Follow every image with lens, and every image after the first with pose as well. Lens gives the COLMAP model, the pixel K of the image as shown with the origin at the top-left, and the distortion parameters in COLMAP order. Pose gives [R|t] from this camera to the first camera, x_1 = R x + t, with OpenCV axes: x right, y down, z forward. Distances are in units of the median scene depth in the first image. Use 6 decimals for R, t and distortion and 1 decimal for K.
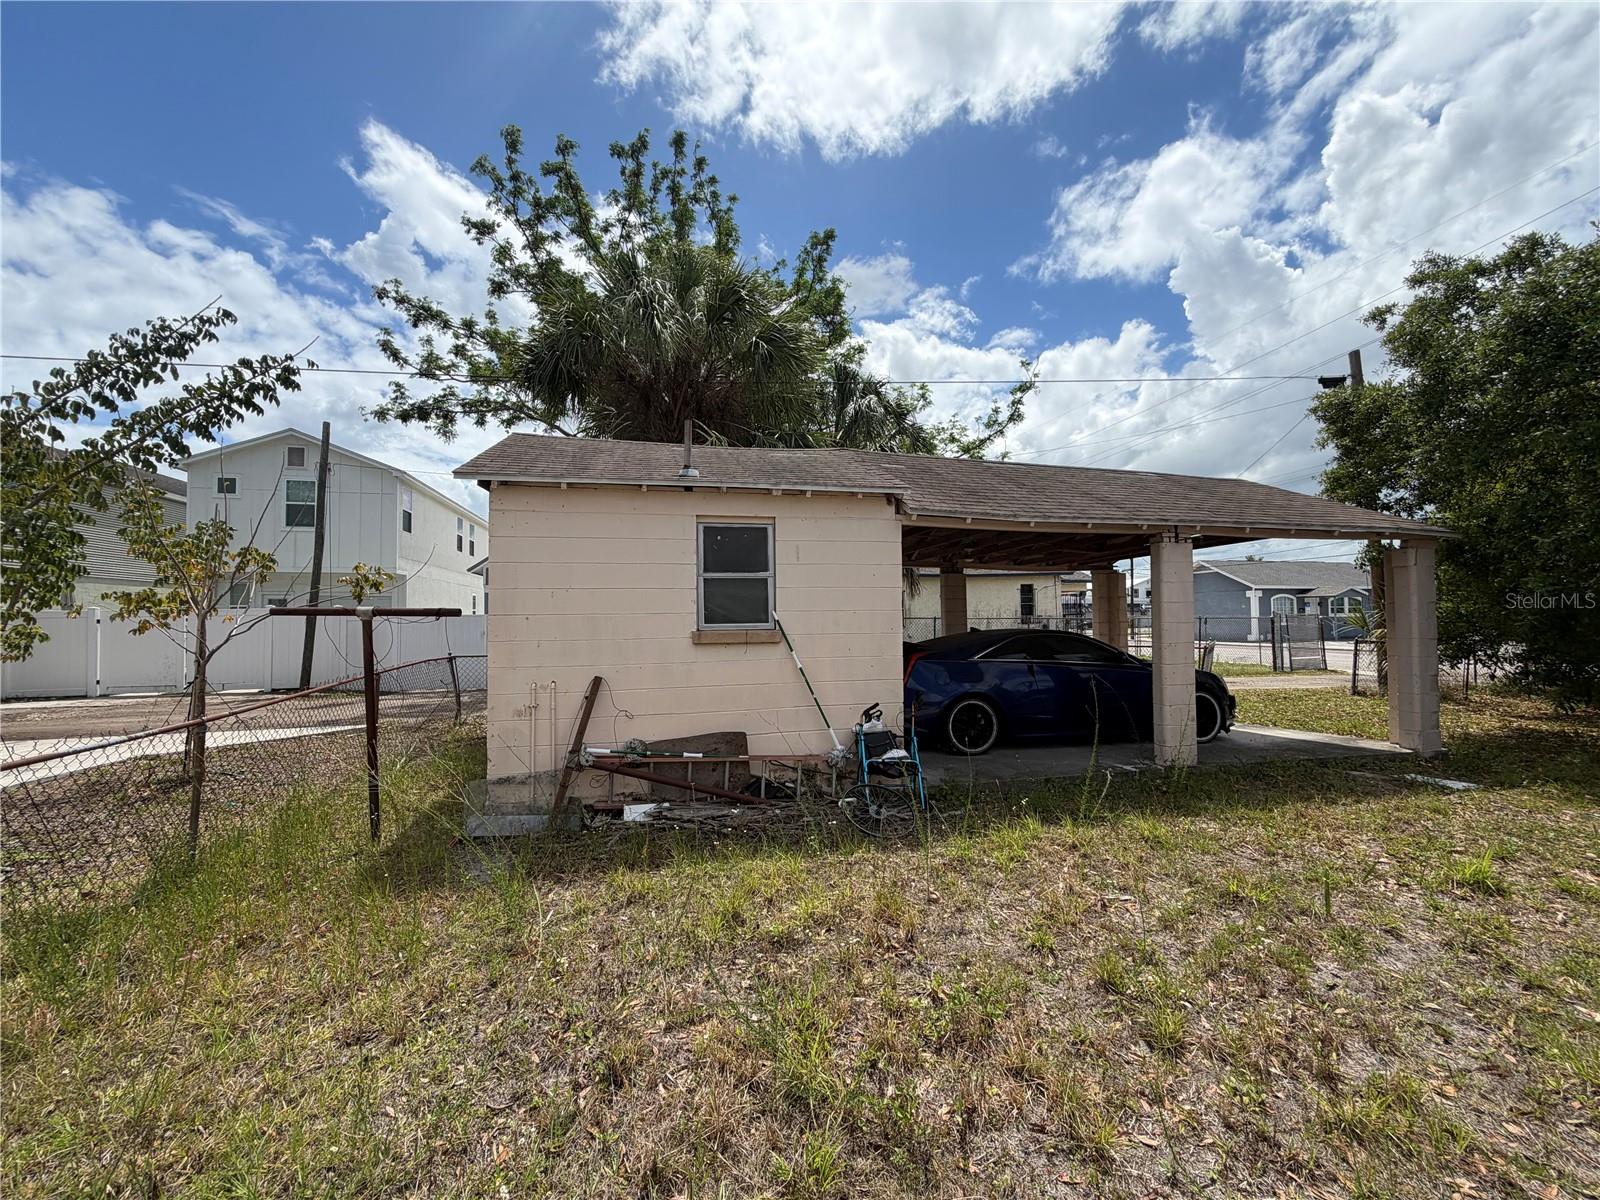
lens RADIAL K [[640.1, 0, 794.9], [0, 640.1, 601.6], [0, 0, 1]] dist [-0.000005, 0.000574]
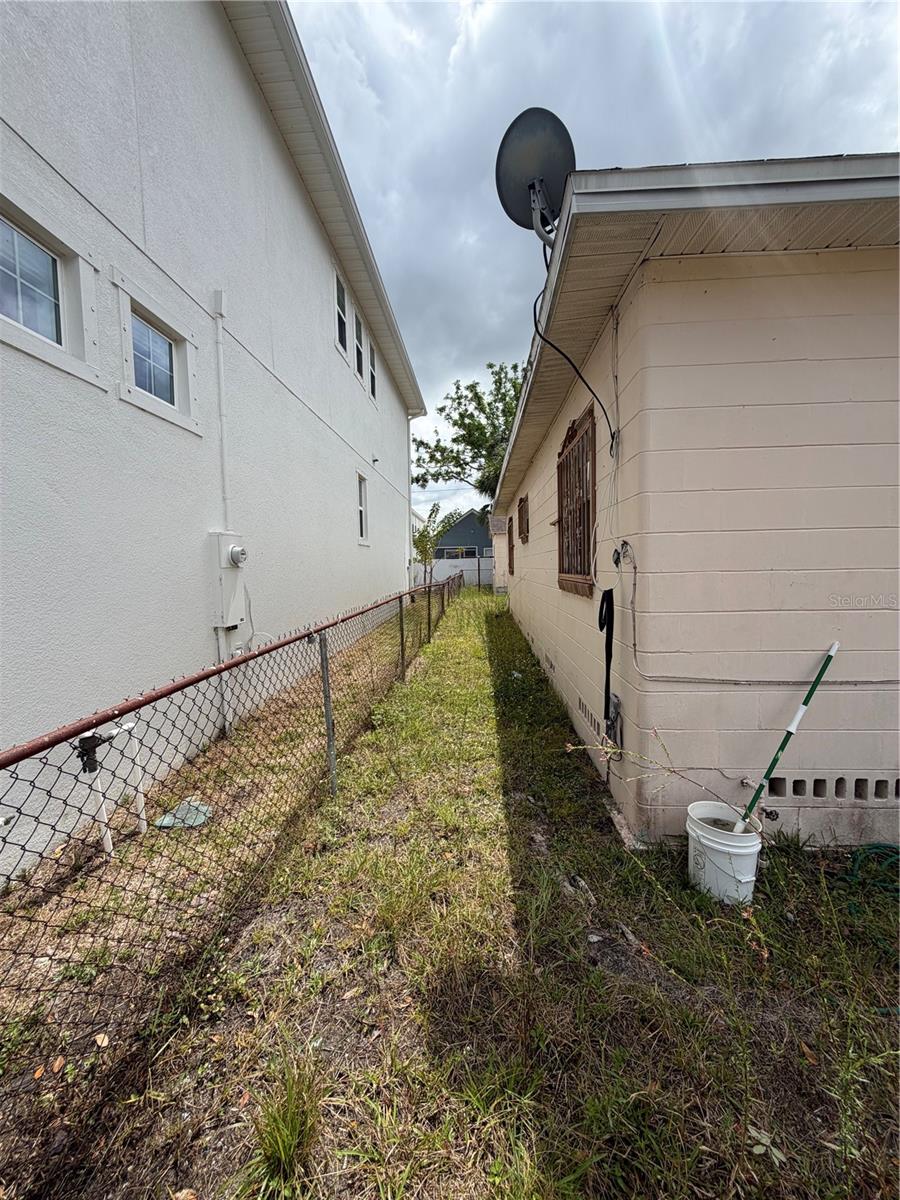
lens RADIAL K [[480.1, 0, 449.1], [0, 480.1, 597.1], [0, 0, 1]] dist [-0.000005, 0.000574]
pose [[0.961528, 0.004875, -0.274665, 0.012696], [0.021916, 0.995294, 0.094387, -0.001221], [0.273833, -0.096775, 0.956896, -0.144363]]
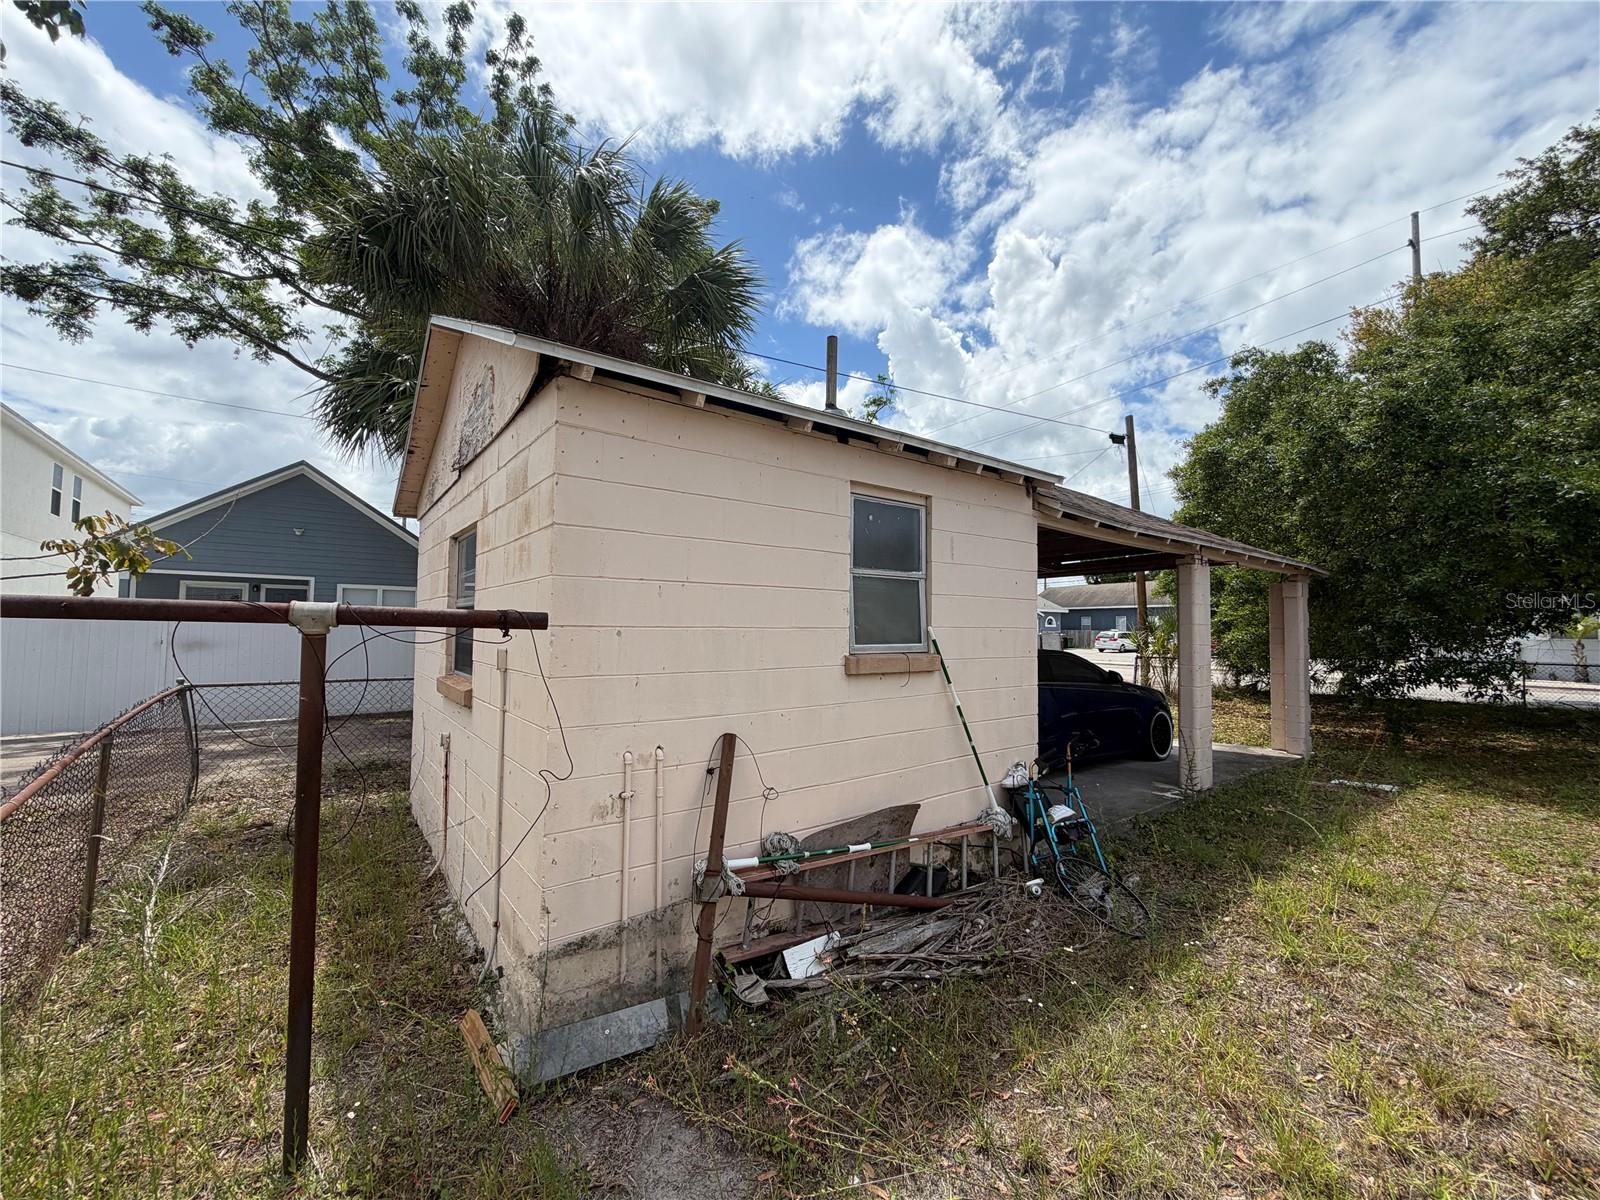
lens RADIAL K [[635.0, 0, 795.1], [0, 635.0, 594.7], [0, 0, 1]] dist [-0.005303, 0.004657]
pose [[0.909333, 0.036626, 0.414454, -0.023342], [-0.026627, 0.999199, -0.029880, 0.001106], [-0.415216, 0.016135, 0.909580, 0.020006]]
